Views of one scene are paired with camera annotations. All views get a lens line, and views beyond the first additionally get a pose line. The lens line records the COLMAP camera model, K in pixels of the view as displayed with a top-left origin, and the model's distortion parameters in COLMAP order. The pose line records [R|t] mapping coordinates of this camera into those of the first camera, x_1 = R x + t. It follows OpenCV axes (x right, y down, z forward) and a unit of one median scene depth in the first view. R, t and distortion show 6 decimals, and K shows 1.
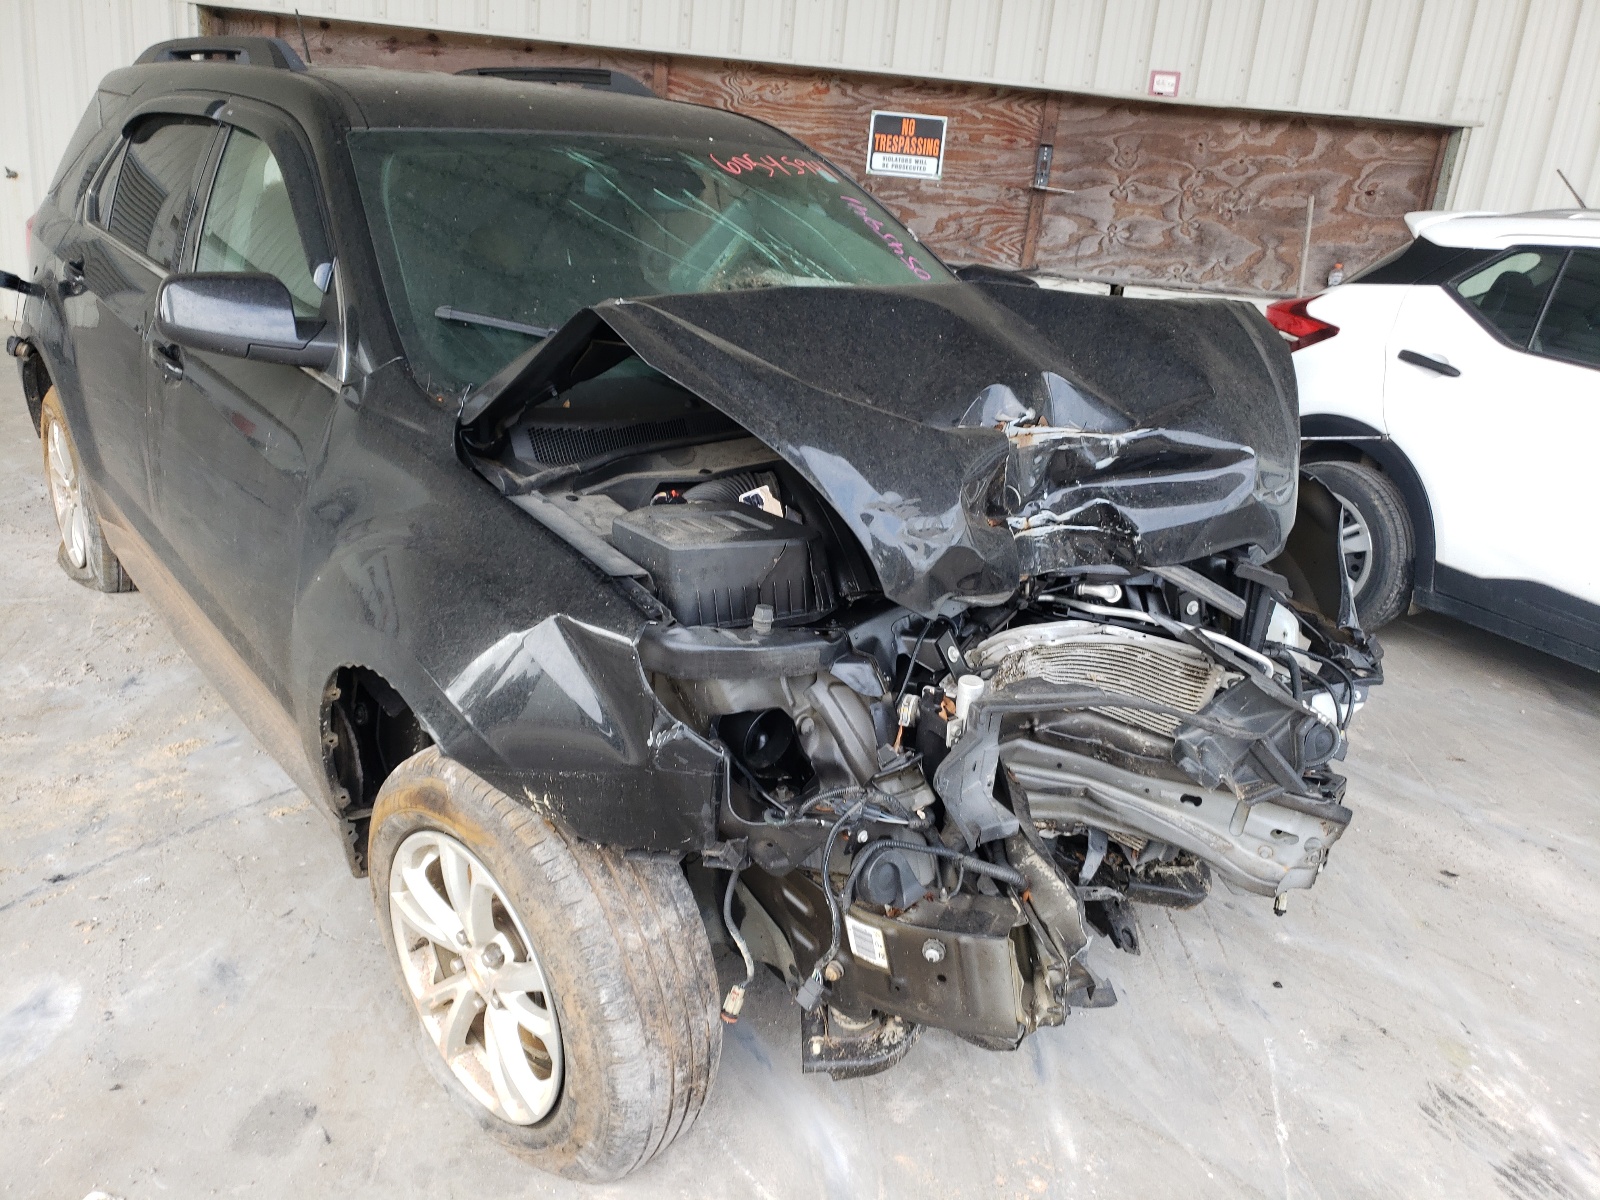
lens RADIAL K [[1274.0, 0, 806.7], [0, 1274.0, 609.9], [0, 0, 1]] dist [0.016673, -0.014717]
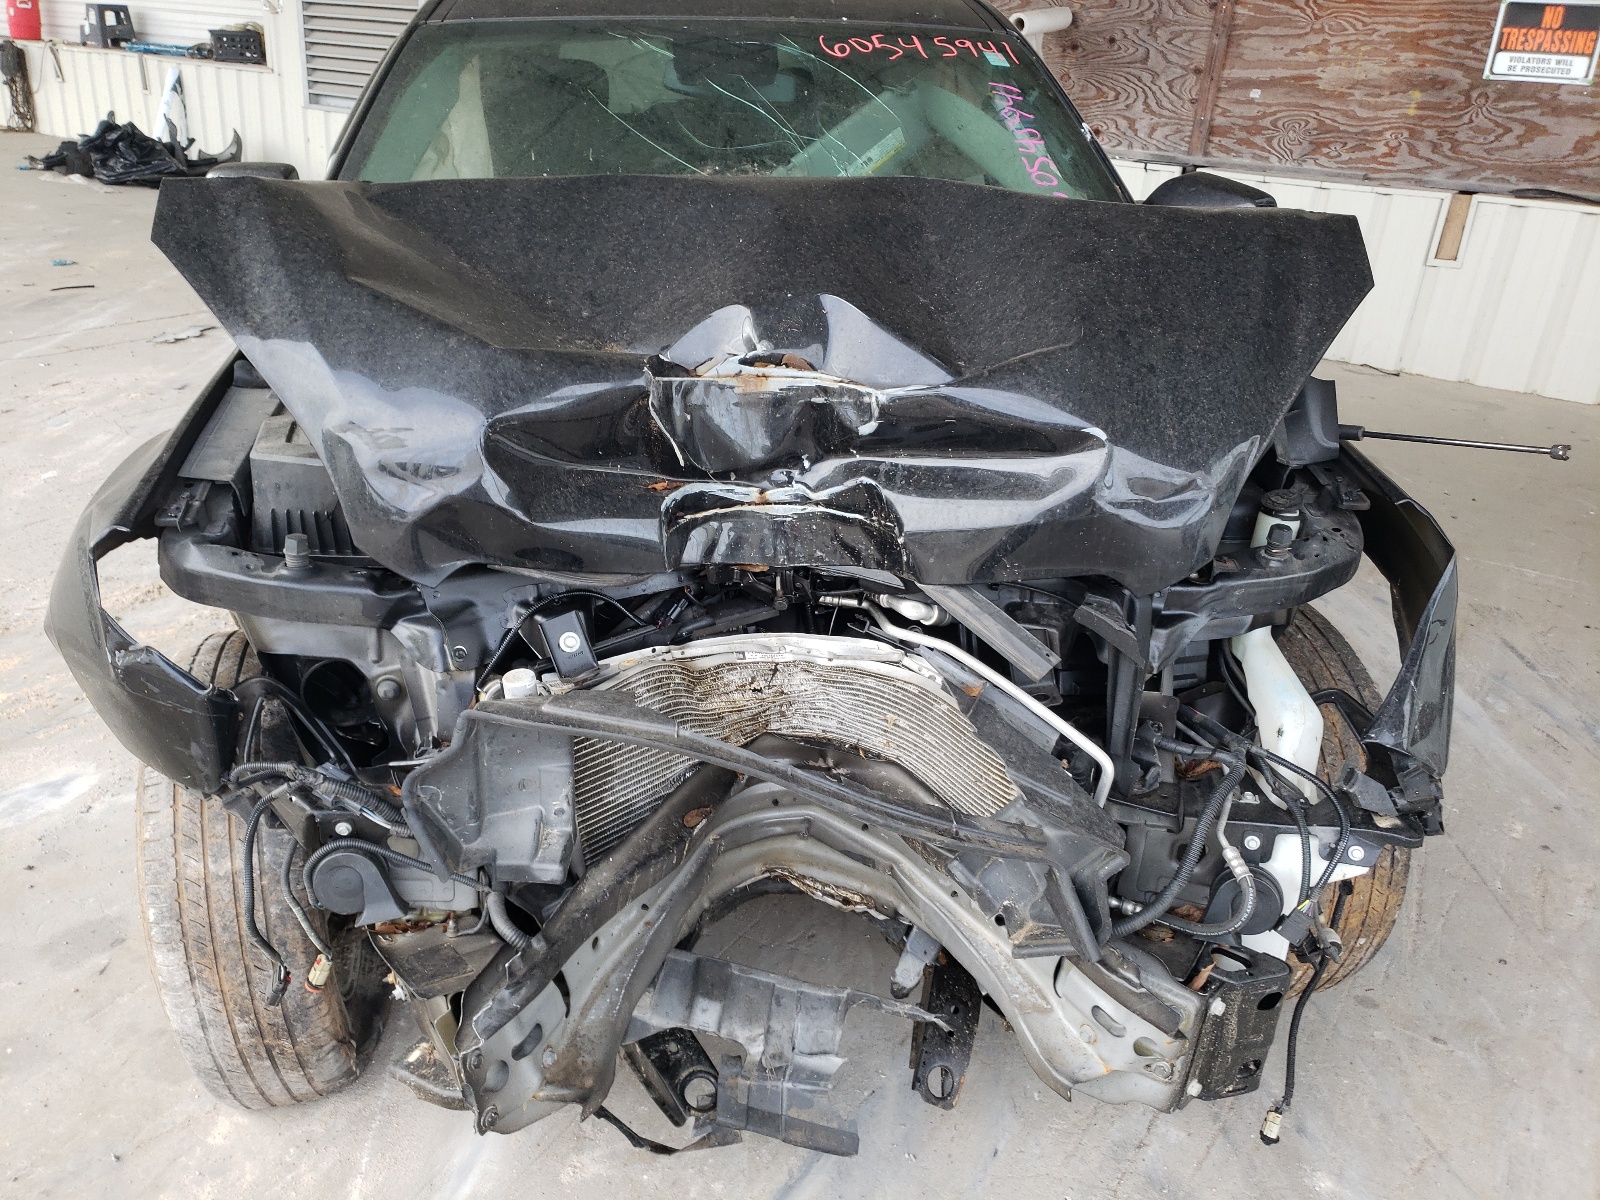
lens RADIAL K [[1274.0, 0, 798.3], [0, 1274.0, 610.5], [0, 0, 1]] dist [0.016673, -0.014717]
pose [[0.835926, 0.184814, -0.516789, 0.541288], [-0.161840, 0.982735, 0.089664, -0.066151], [0.524438, 0.008685, 0.851405, 0.340557]]
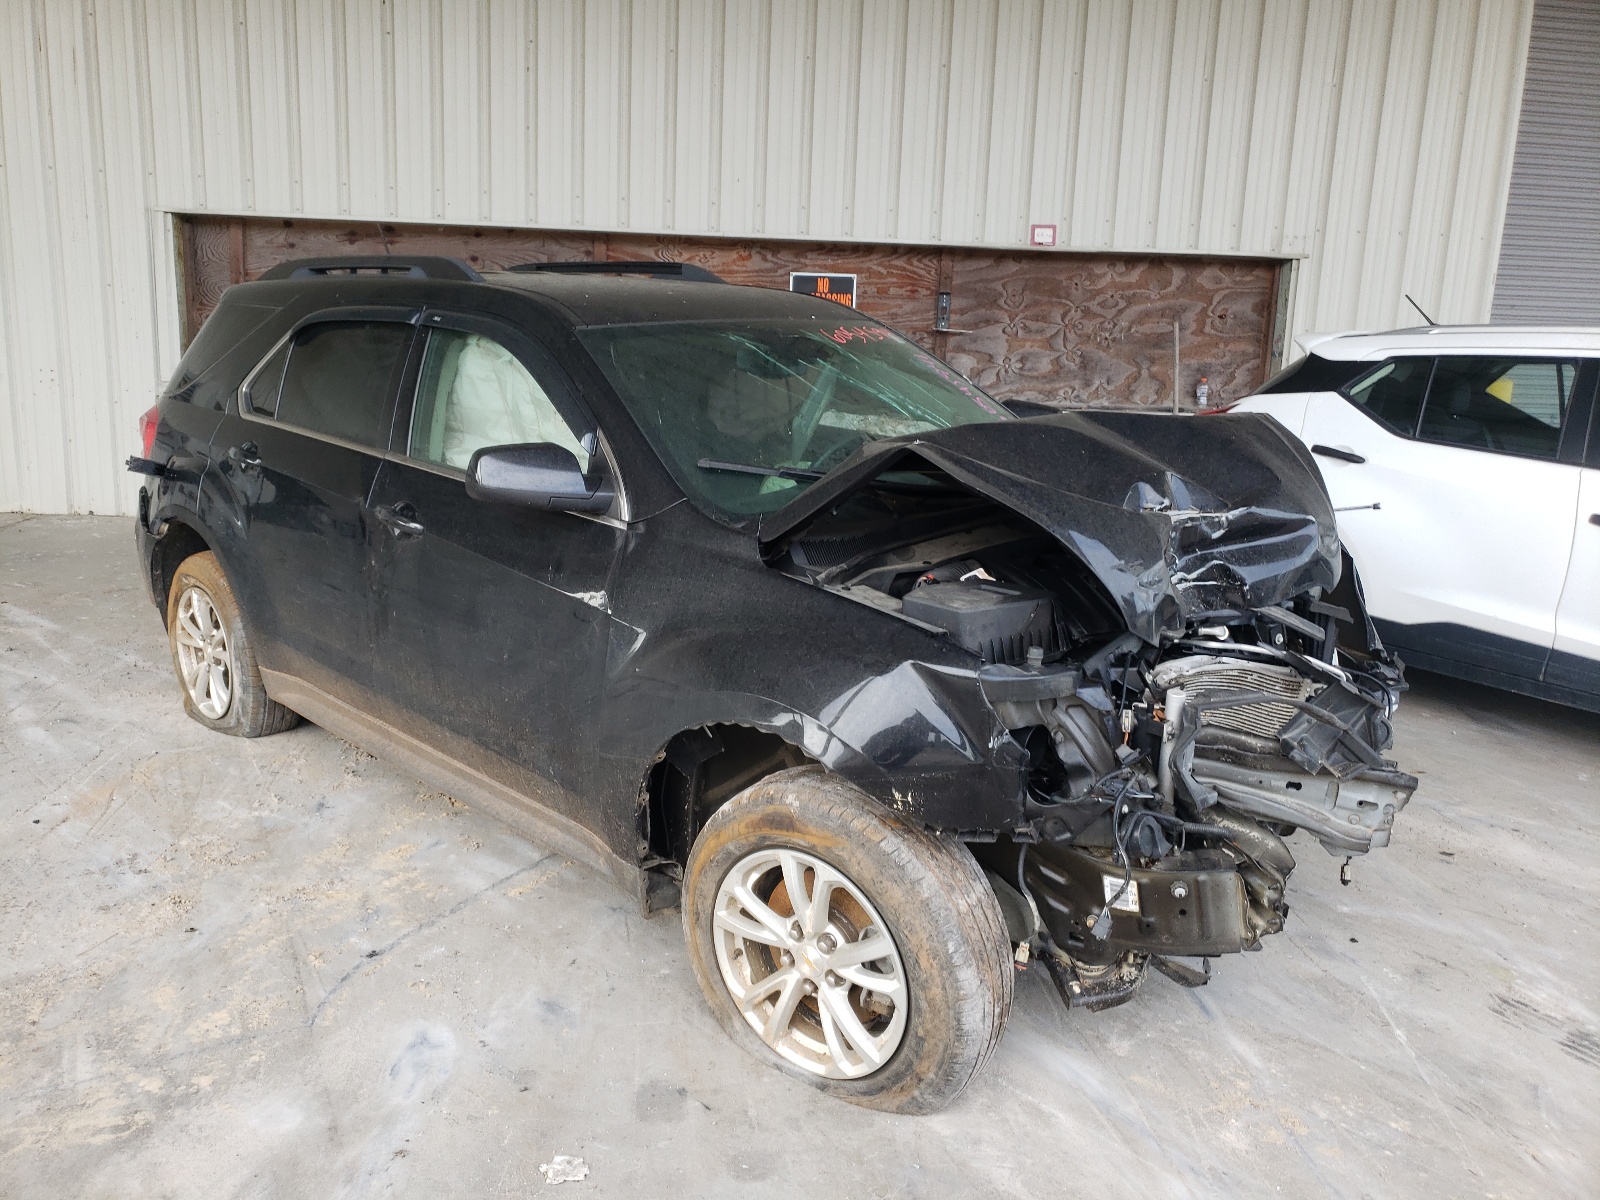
lens RADIAL K [[1274.0, 0, 788.0], [0, 1274.0, 591.2], [0, 0, 1]] dist [0.016673, -0.014717]
pose [[0.991316, -0.079997, 0.104373, -0.340124], [0.091848, 0.989206, -0.114176, 0.054274], [-0.094113, 0.122771, 0.987963, -0.274937]]
